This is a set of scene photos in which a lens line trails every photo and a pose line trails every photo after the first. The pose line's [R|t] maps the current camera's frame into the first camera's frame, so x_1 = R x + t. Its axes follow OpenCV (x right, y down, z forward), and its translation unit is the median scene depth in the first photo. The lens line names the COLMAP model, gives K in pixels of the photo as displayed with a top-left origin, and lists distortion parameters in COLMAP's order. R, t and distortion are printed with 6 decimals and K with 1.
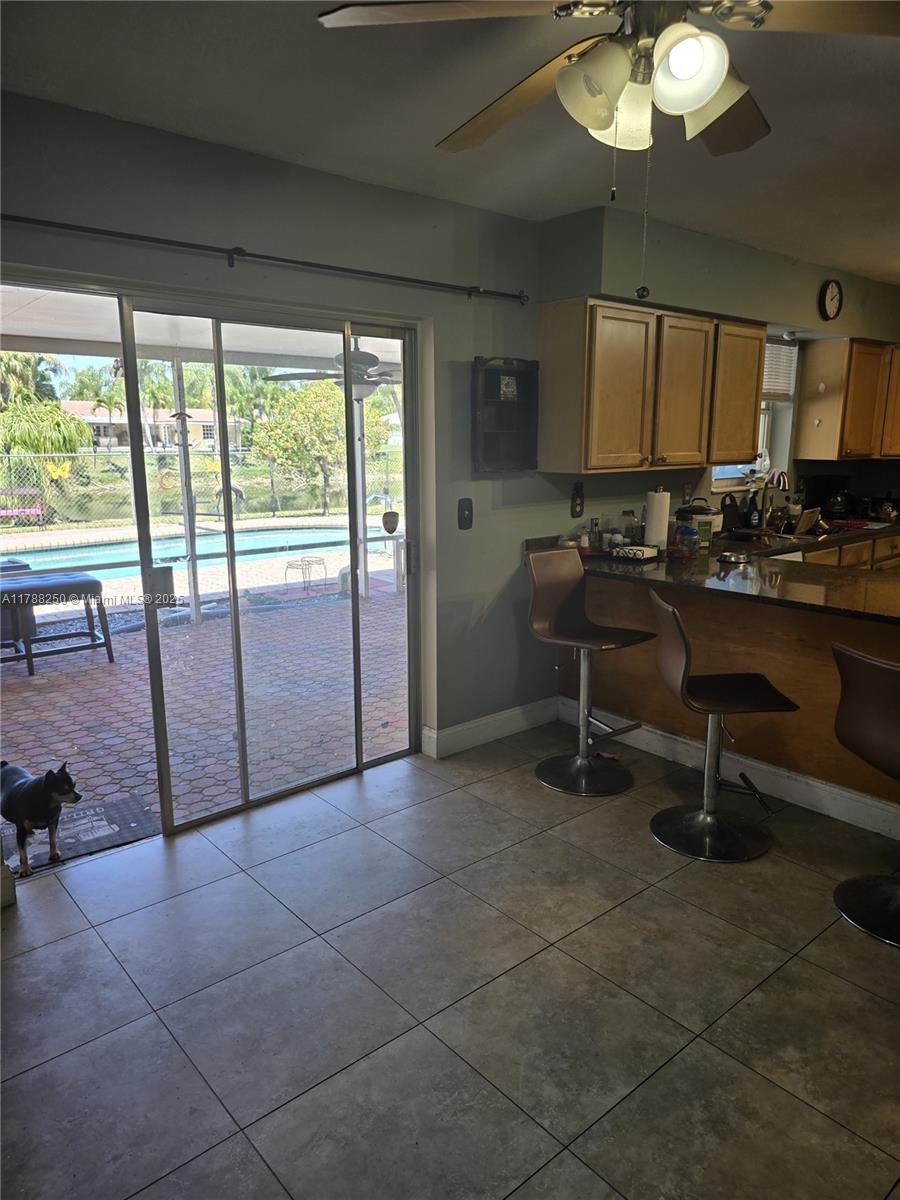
lens RADIAL K [[803.5, 0, 450.0], [0, 803.5, 600.0], [0, 0, 1]] dist [0.006203, 0.000691]
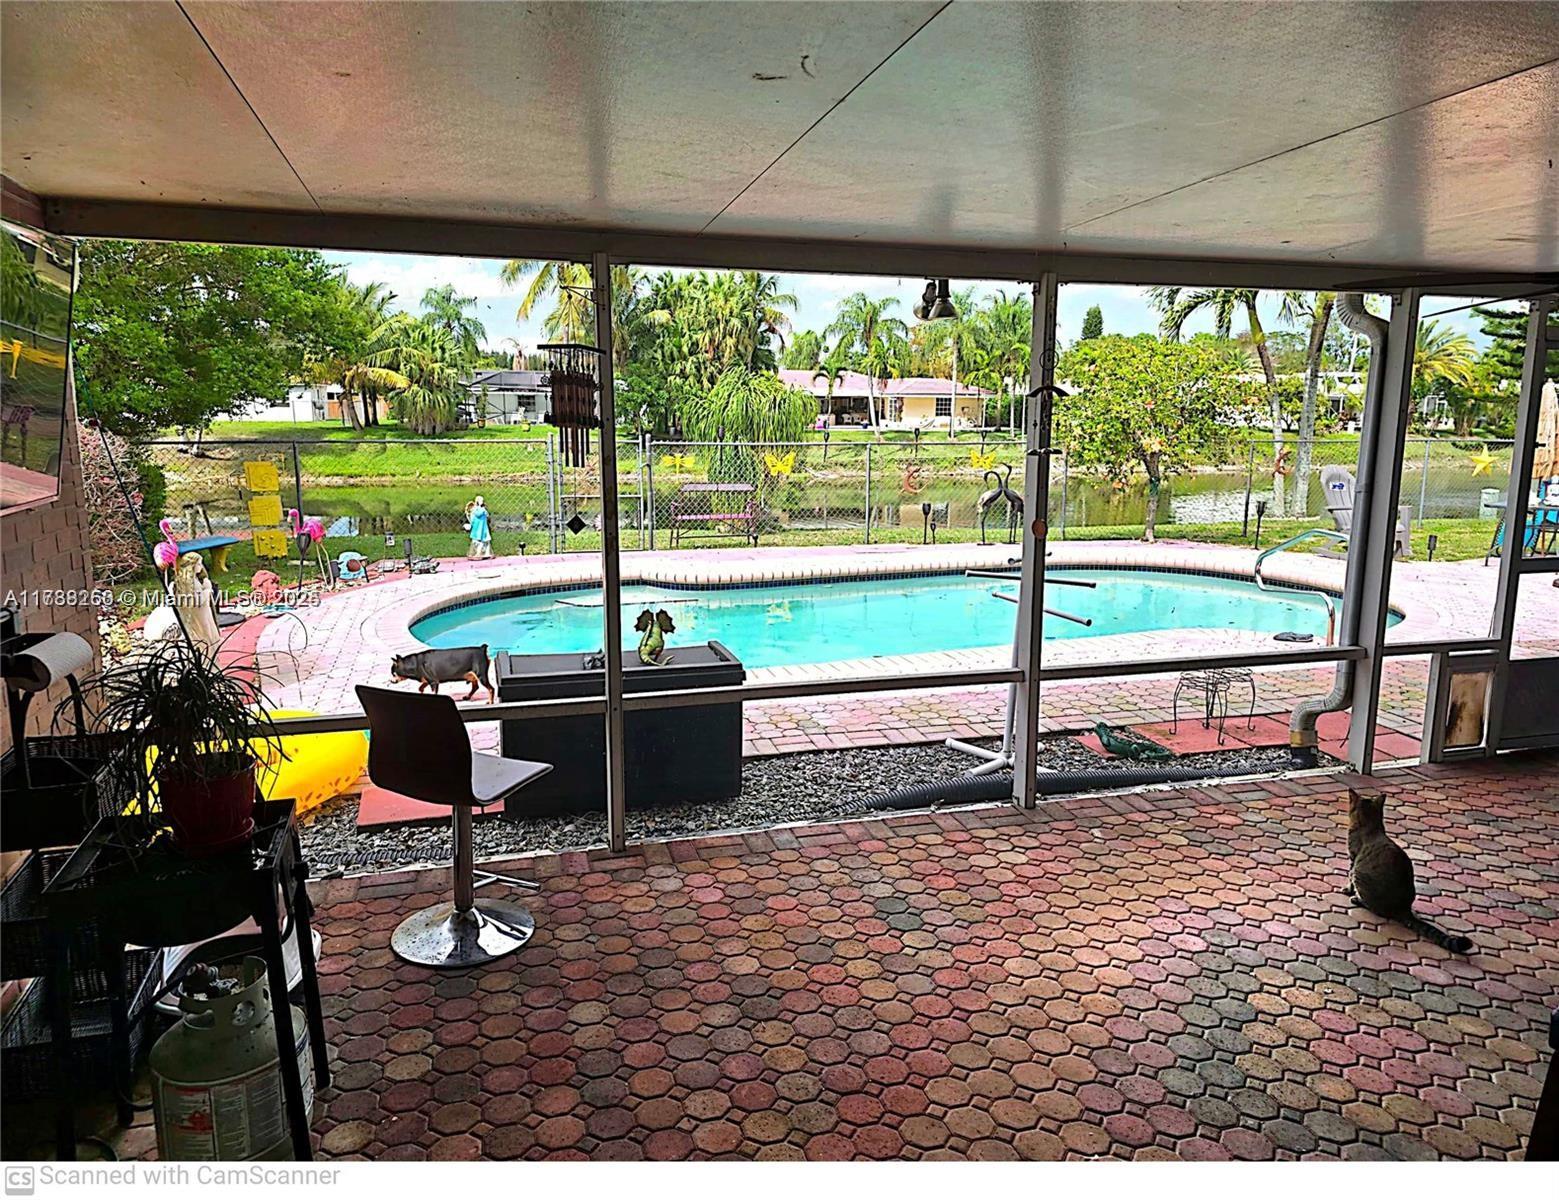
lens RADIAL K [[1083.6, 0, 779.5], [0, 1083.6, 600.0], [0, 0, 1]] dist [0.000070, -0.000012]
pose [[0.906257, 0.080710, -0.414950, -0.156015], [-0.093248, 0.995593, -0.010006, -0.063541], [0.412314, 0.047762, 0.909789, 0.271287]]
